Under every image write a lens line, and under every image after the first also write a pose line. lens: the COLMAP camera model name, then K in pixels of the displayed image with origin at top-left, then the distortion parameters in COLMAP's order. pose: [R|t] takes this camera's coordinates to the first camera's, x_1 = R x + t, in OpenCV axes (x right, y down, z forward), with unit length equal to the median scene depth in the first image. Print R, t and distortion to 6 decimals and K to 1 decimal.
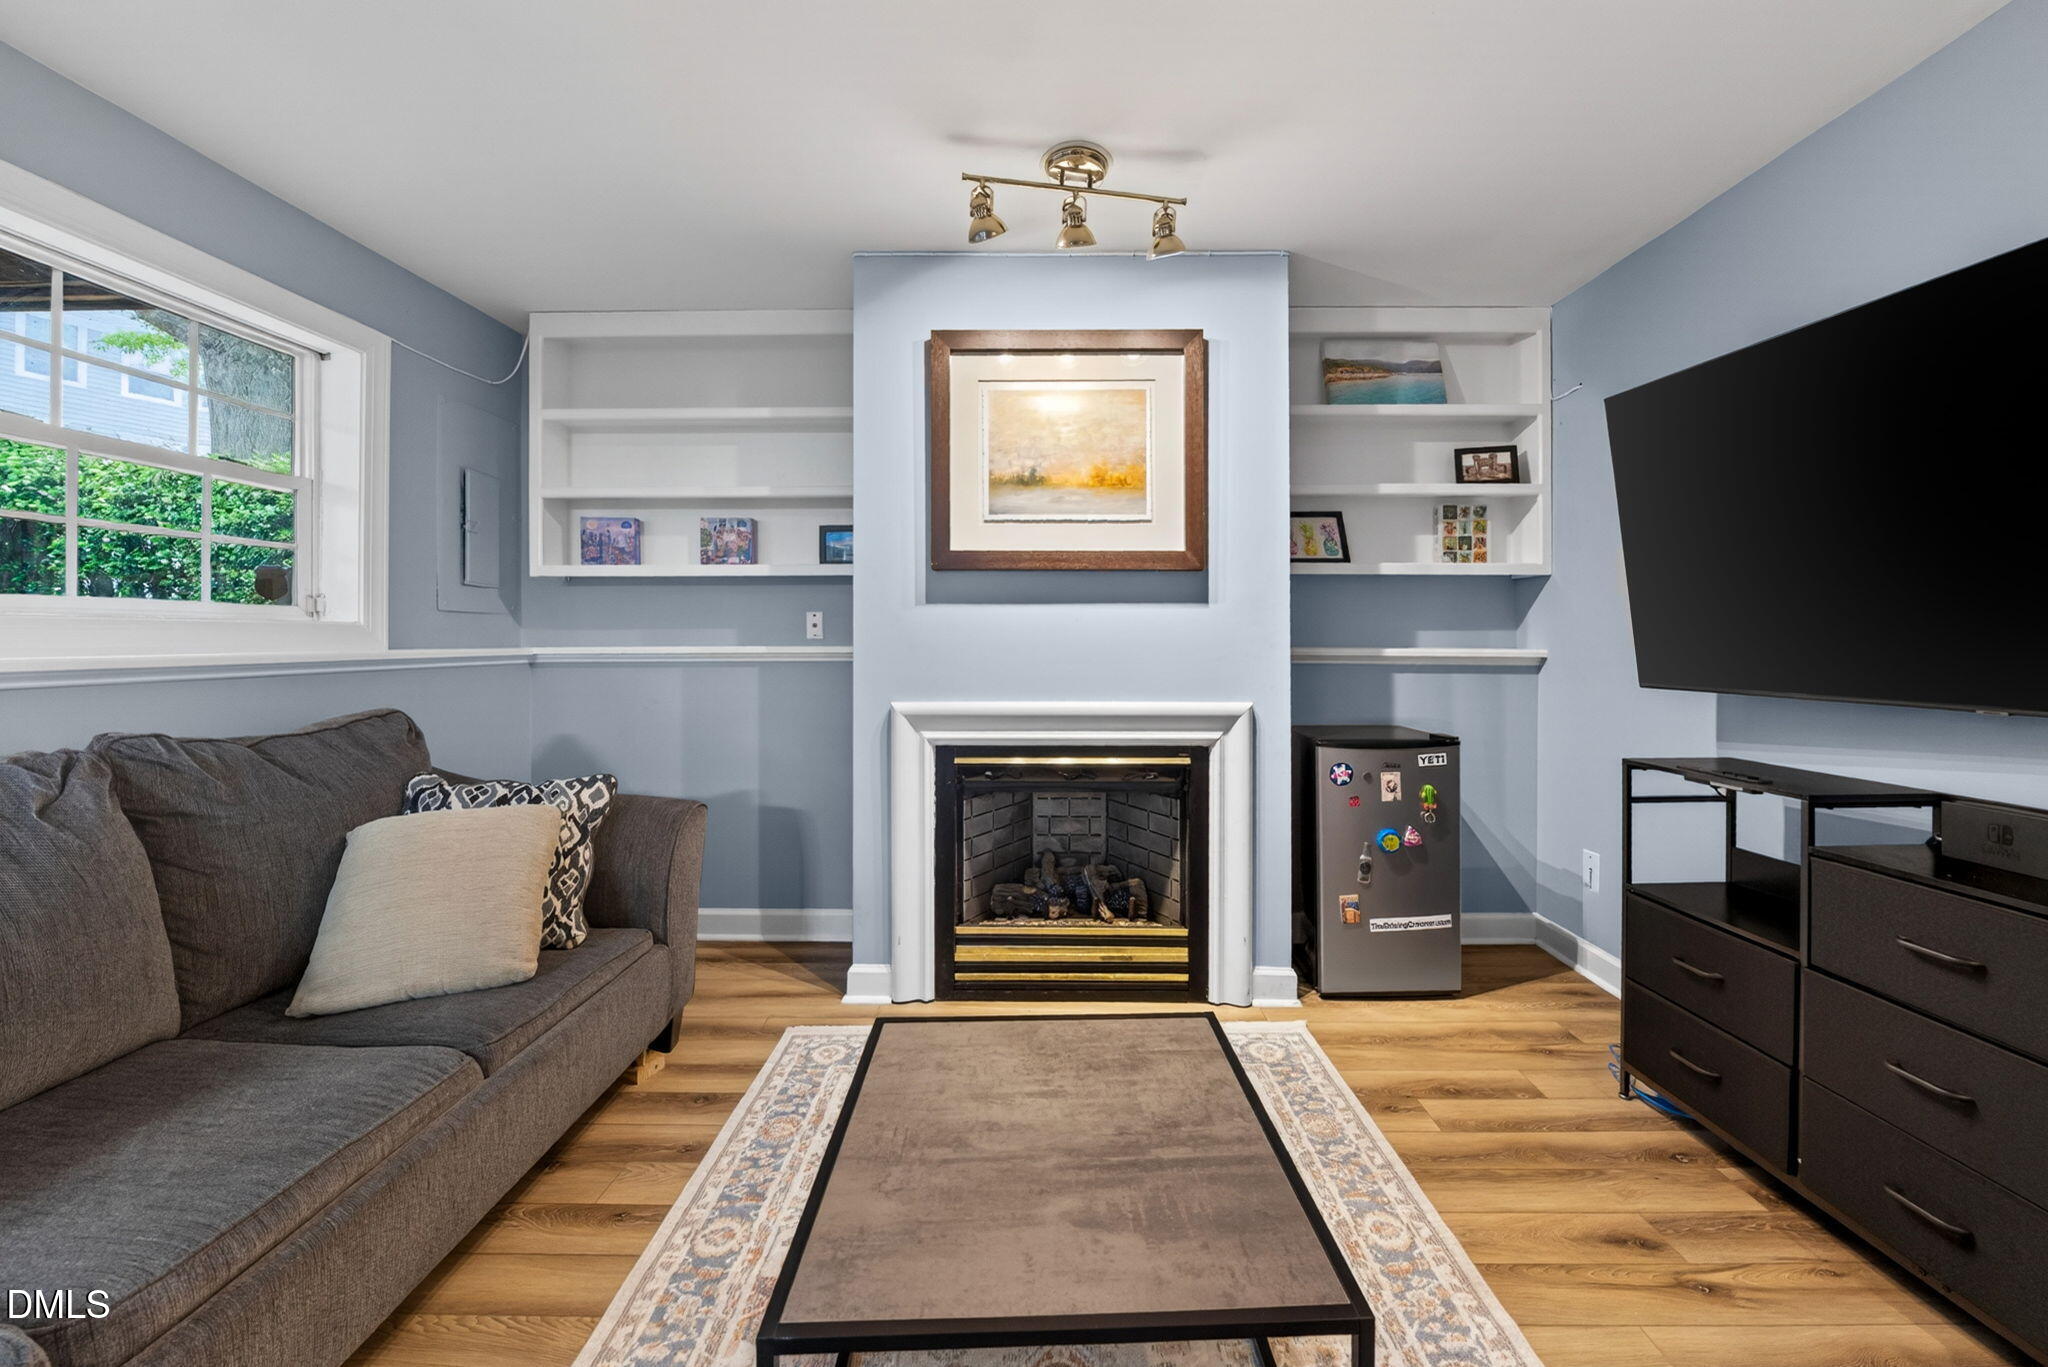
lens RADIAL K [[756.4, 0, 1066.4], [0, 756.4, 635.8], [0, 0, 1]] dist [-0.012450, -0.000109]
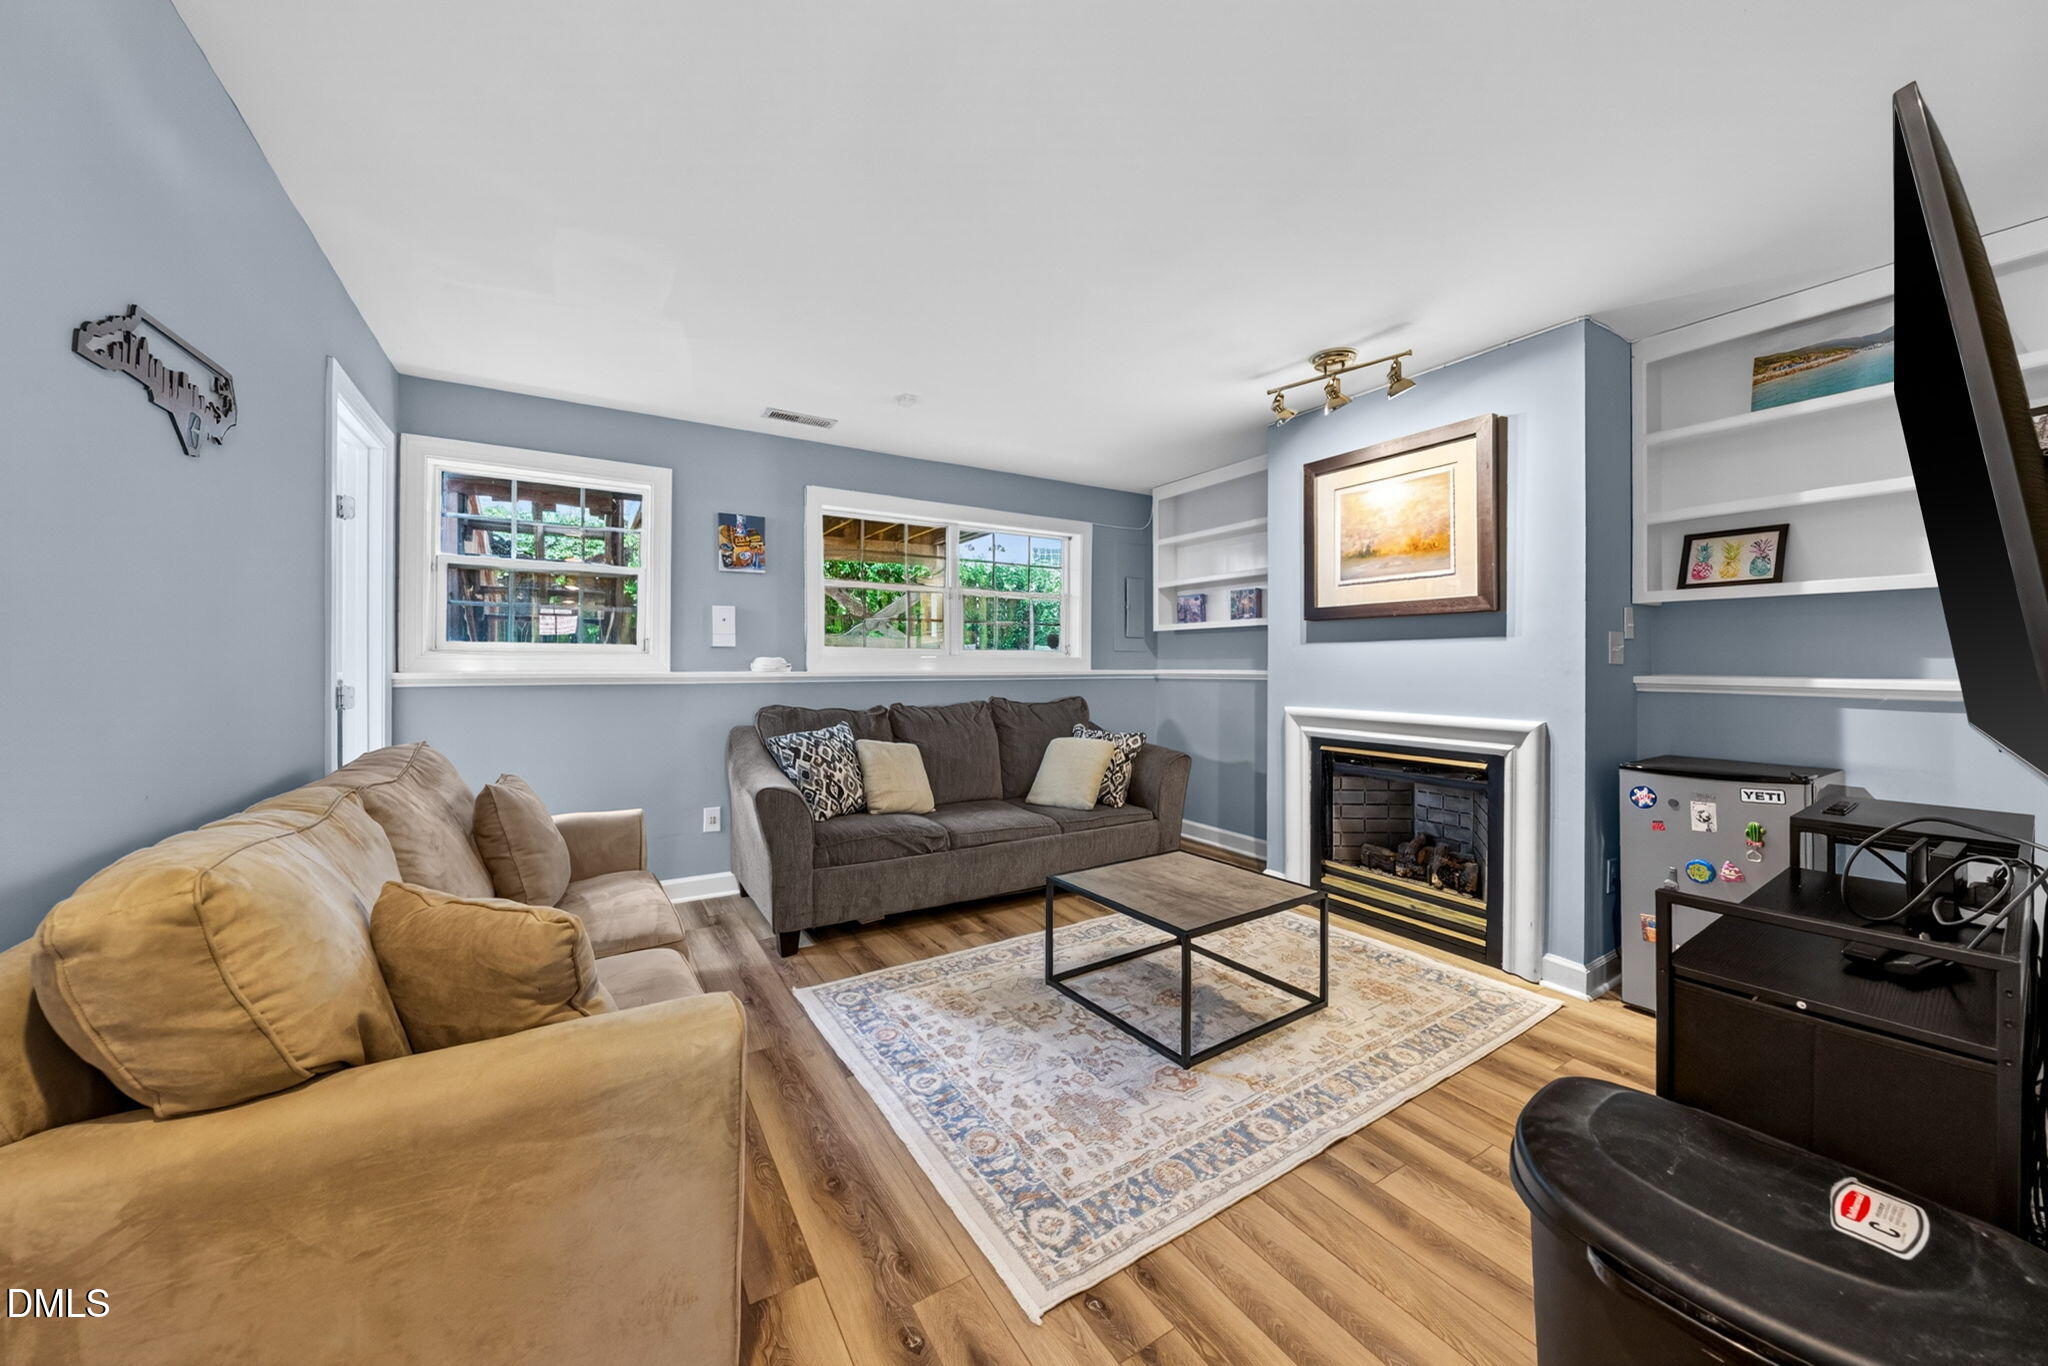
lens RADIAL K [[701.4, 0, 977.5], [0, 701.4, 658.3], [0, 0, 1]] dist [-0.007913, 0.000013]
pose [[0.480976, -0.006258, -0.876711, 0.743338], [0.000051, 0.999975, -0.007110, -0.001710], [0.876734, 0.003375, 0.480964, -0.262691]]
